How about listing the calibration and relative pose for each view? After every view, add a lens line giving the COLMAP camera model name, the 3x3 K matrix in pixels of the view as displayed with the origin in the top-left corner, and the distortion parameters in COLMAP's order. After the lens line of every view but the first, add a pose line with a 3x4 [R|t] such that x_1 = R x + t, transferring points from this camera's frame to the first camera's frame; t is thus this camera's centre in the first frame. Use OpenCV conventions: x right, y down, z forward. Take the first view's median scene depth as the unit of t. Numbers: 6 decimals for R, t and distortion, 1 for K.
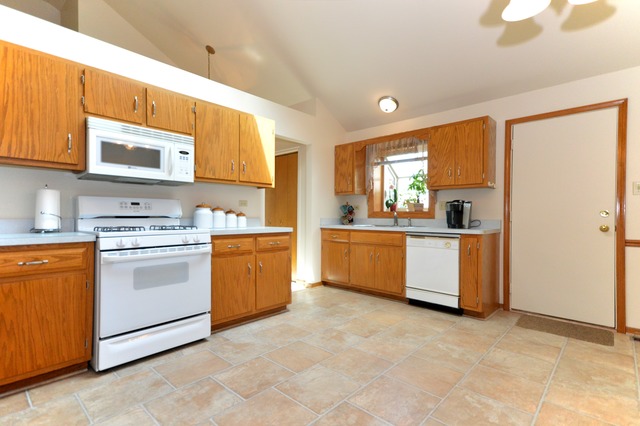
lens RADIAL K [[309.3, 0, 320.1], [0, 309.3, 212.9], [0, 0, 1]] dist [0.001126, 0.000641]
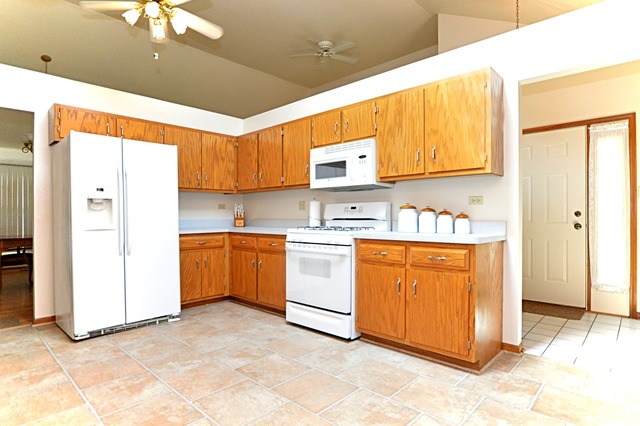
lens RADIAL K [[342.5, 0, 320.3], [0, 342.5, 217.7], [0, 0, 1]] dist [-0.022861, 0.000081]
pose [[-0.004506, -0.001208, -0.999989, 0.740833], [0.009791, 0.999951, -0.001252, 0.008614], [0.999942, -0.009796, -0.004494, 0.913066]]
